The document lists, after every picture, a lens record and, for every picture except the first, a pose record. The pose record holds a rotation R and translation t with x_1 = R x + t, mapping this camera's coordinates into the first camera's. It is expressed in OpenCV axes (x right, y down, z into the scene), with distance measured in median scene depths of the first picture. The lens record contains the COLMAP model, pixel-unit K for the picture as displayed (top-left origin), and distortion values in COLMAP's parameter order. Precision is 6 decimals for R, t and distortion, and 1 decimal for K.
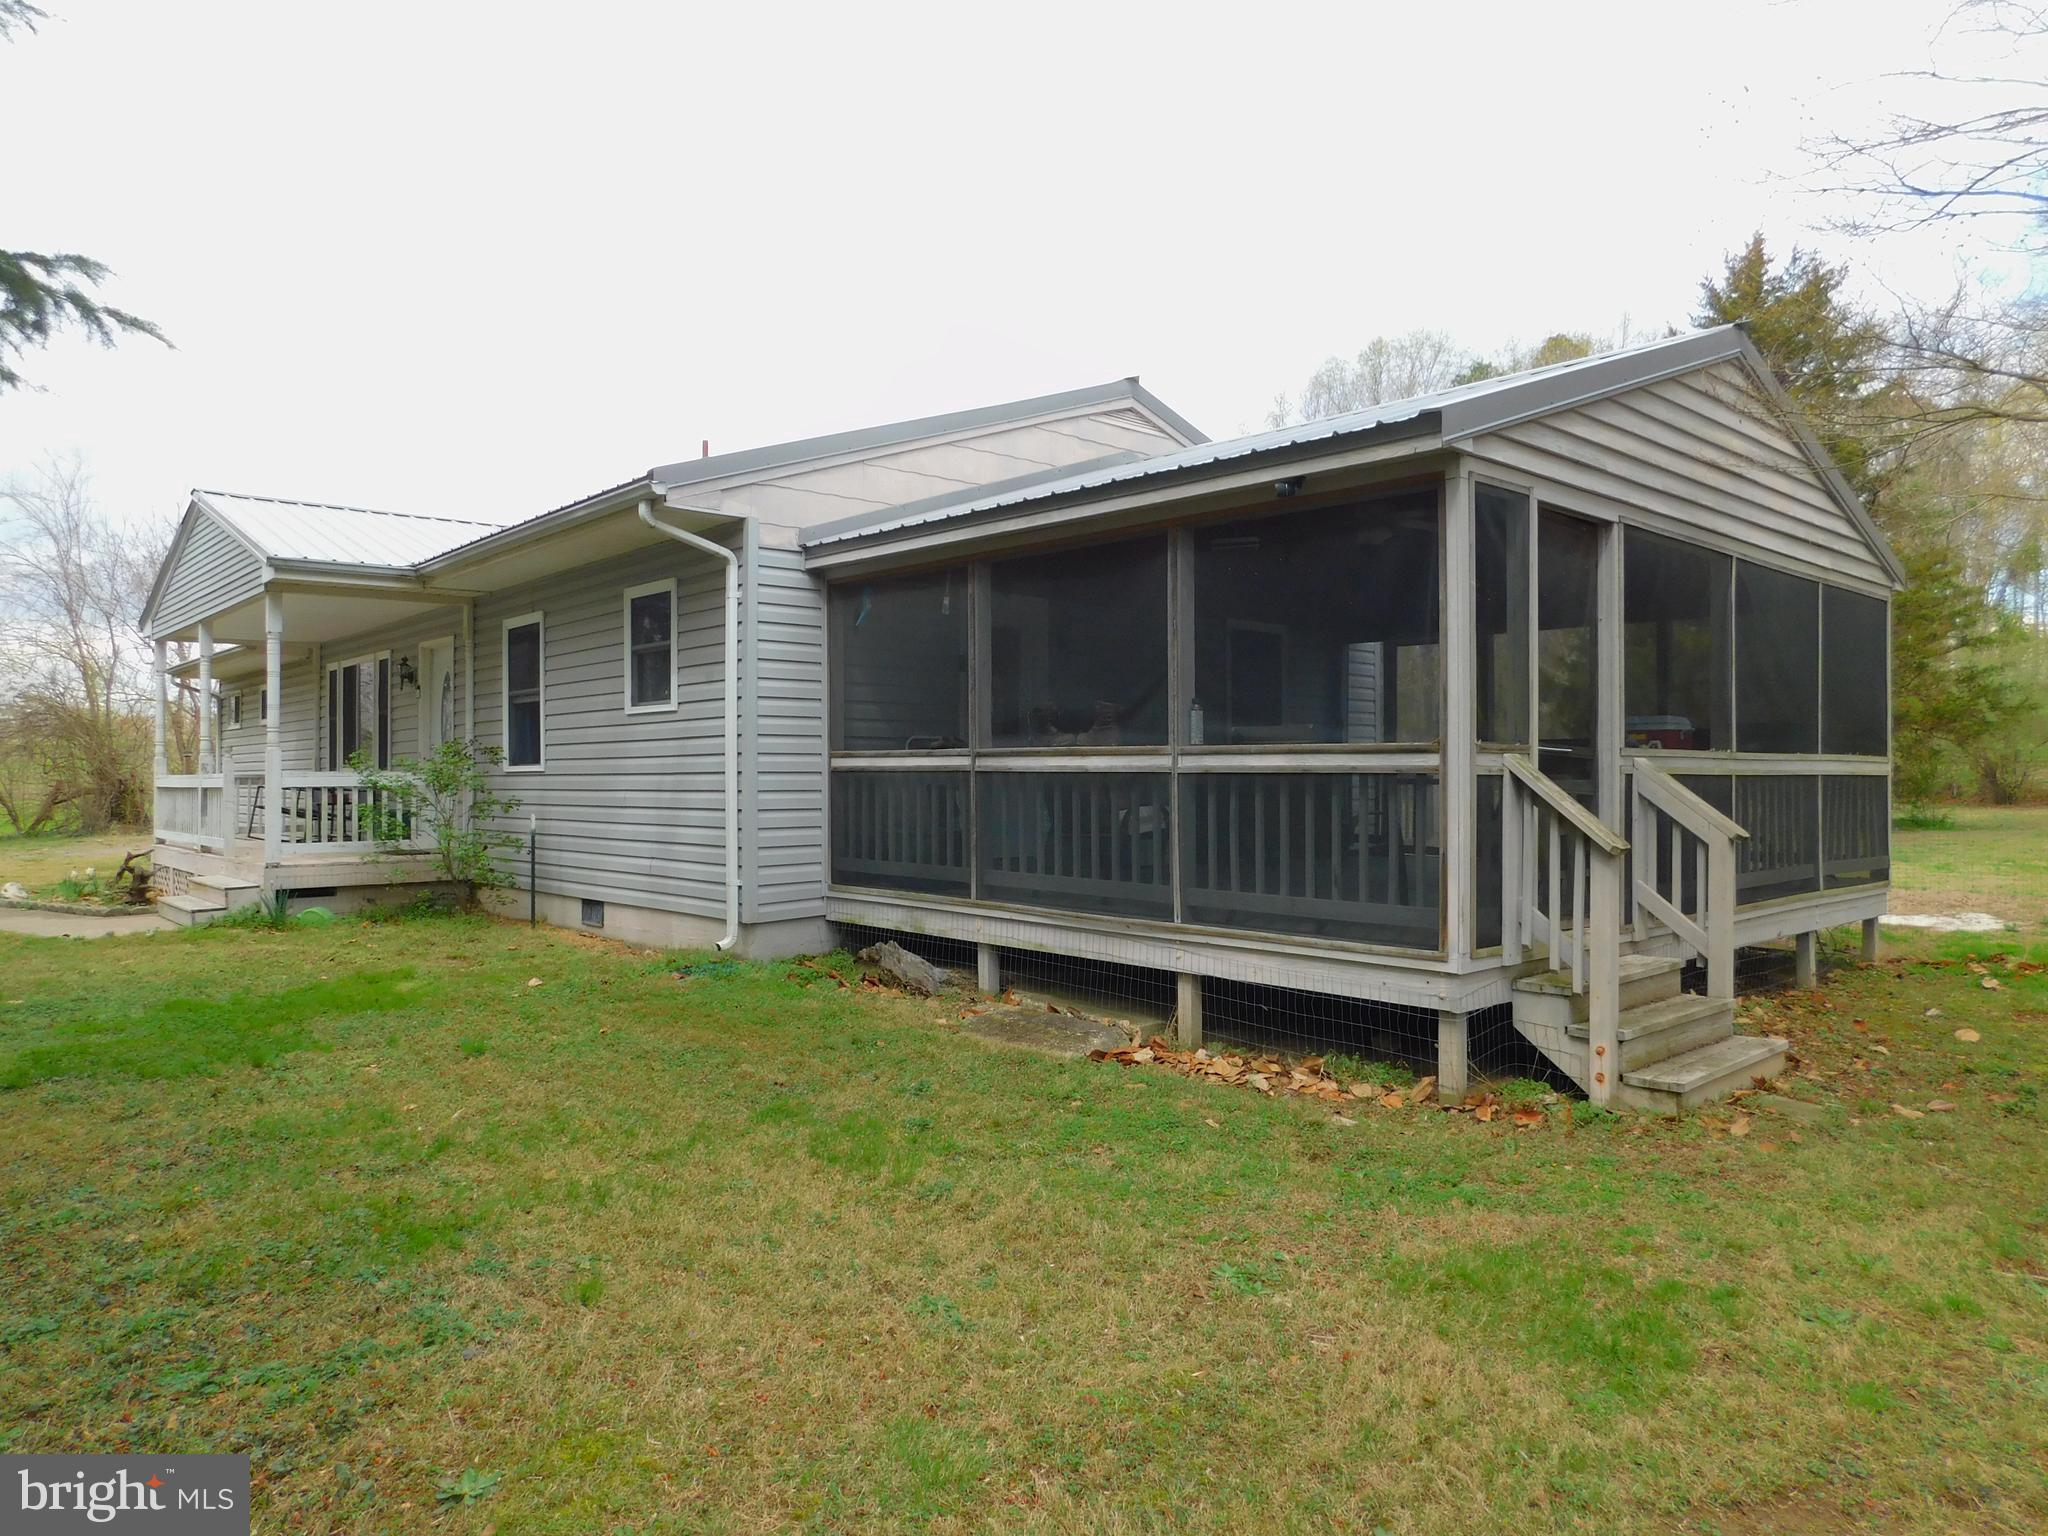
lens RADIAL K [[1364.8, 0, 1024.0], [0, 1364.8, 779.6], [0, 0, 1]] dist [-0.061202, 0.057267]
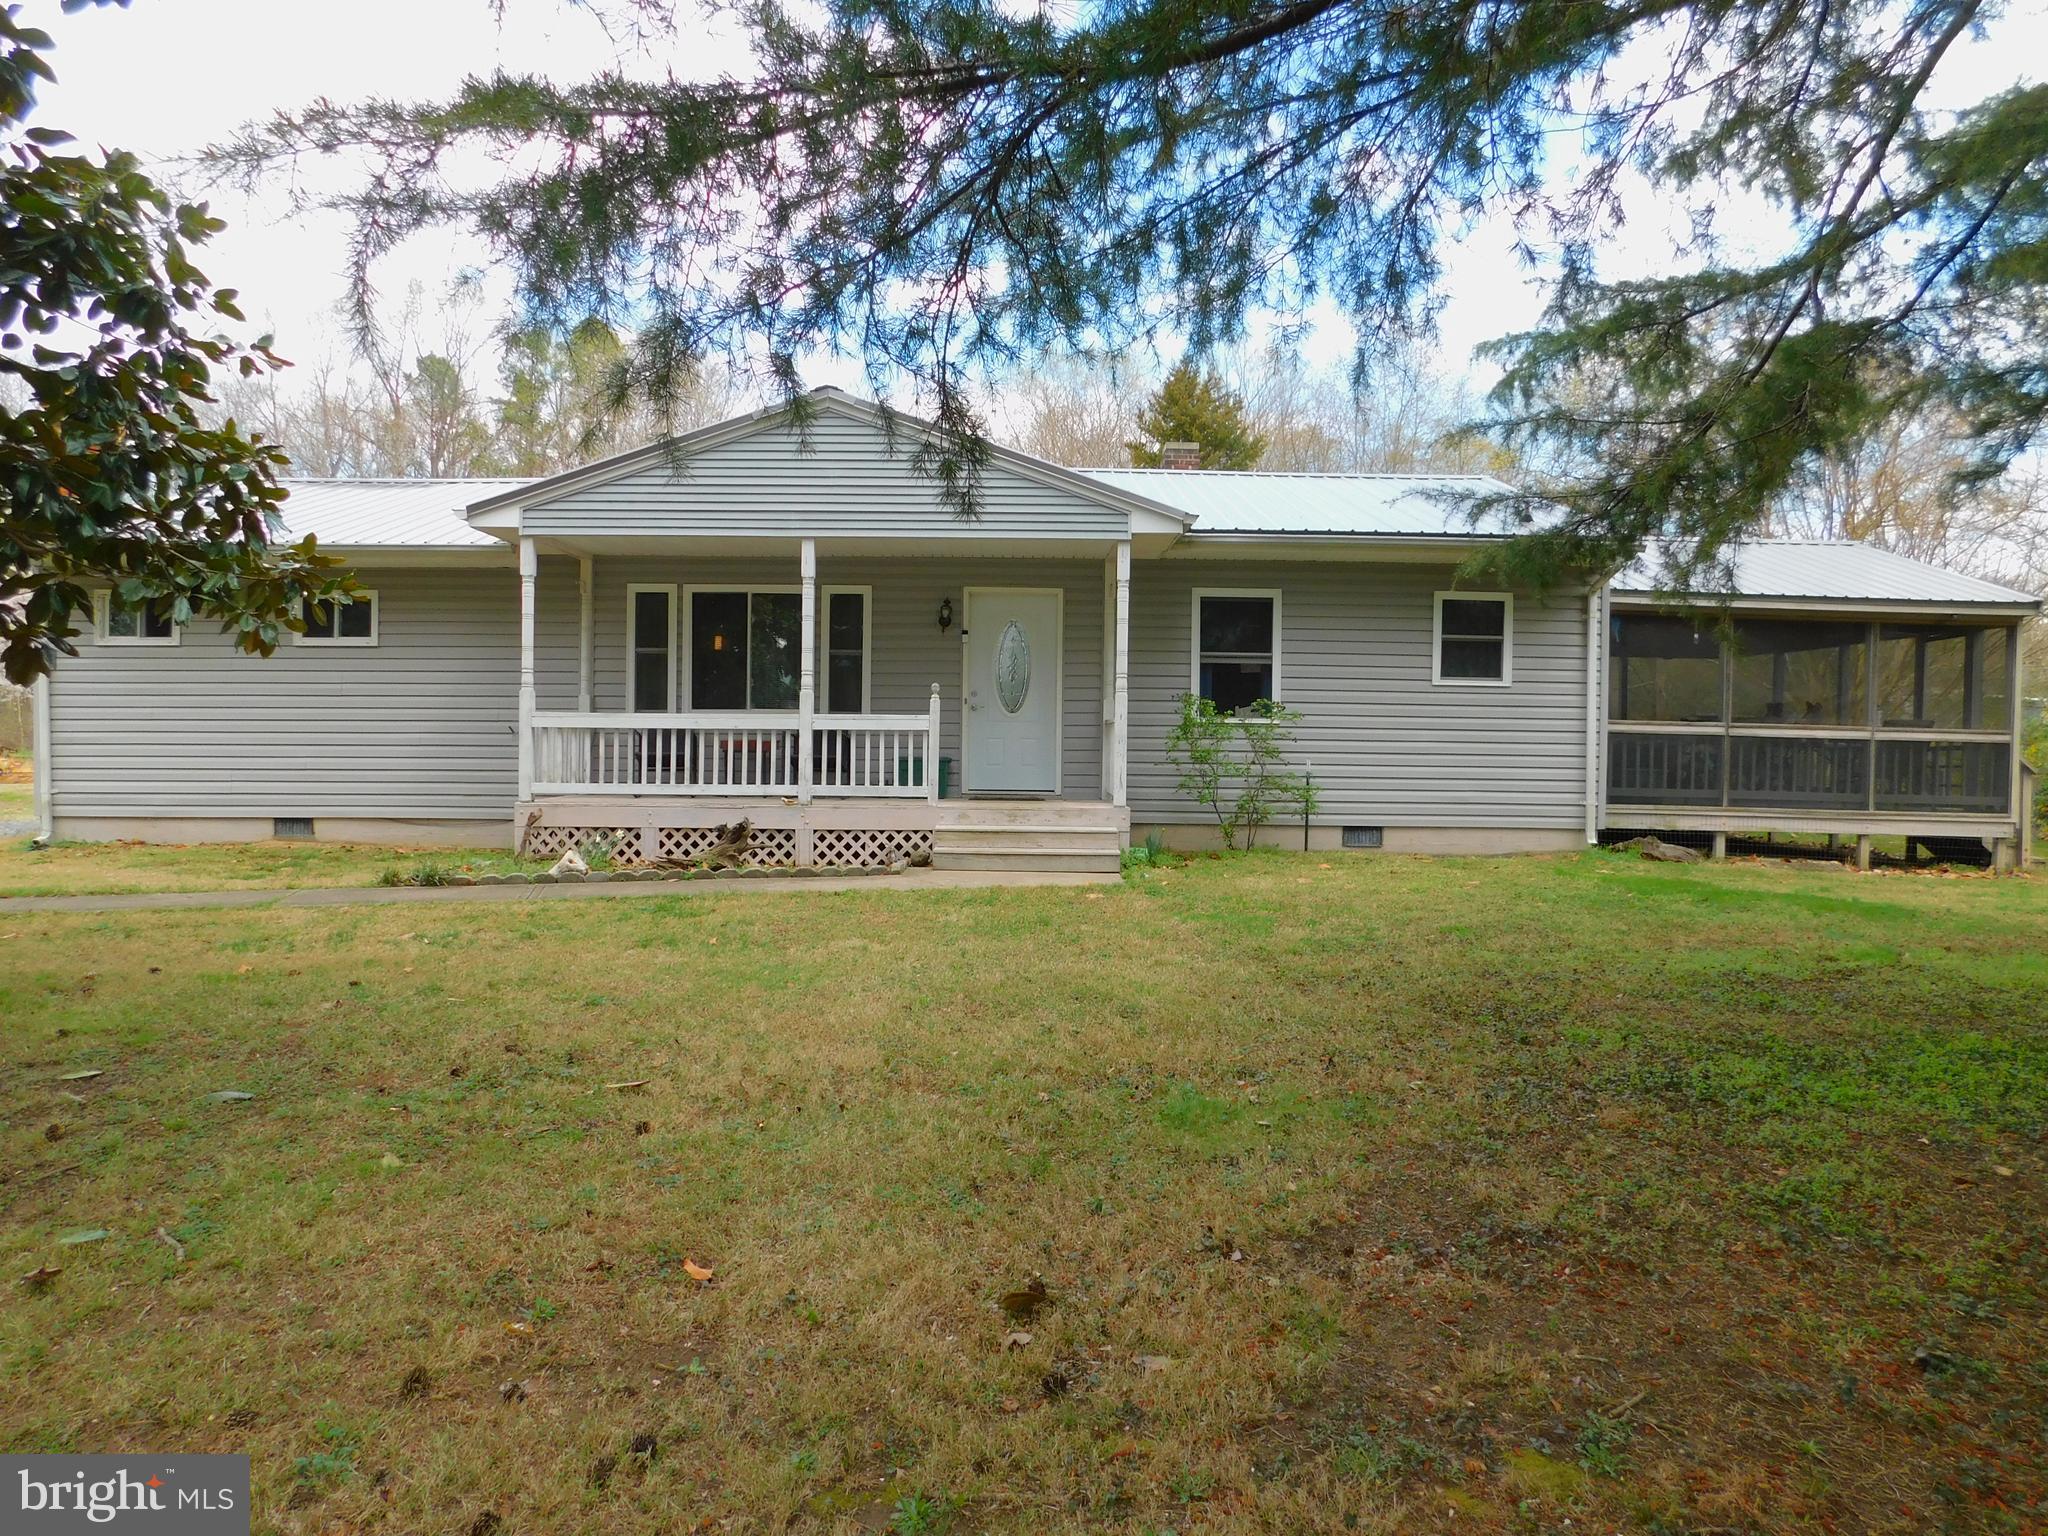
lens RADIAL K [[1364.8, 0, 1029.4], [0, 1364.8, 768.1], [0, 0, 1]] dist [-0.061202, 0.057267]
pose [[0.663695, 0.002063, 0.748001, -1.766949], [-0.017867, 0.999755, 0.013095, 0.026732], [-0.747790, -0.022056, 0.663569, 0.459145]]
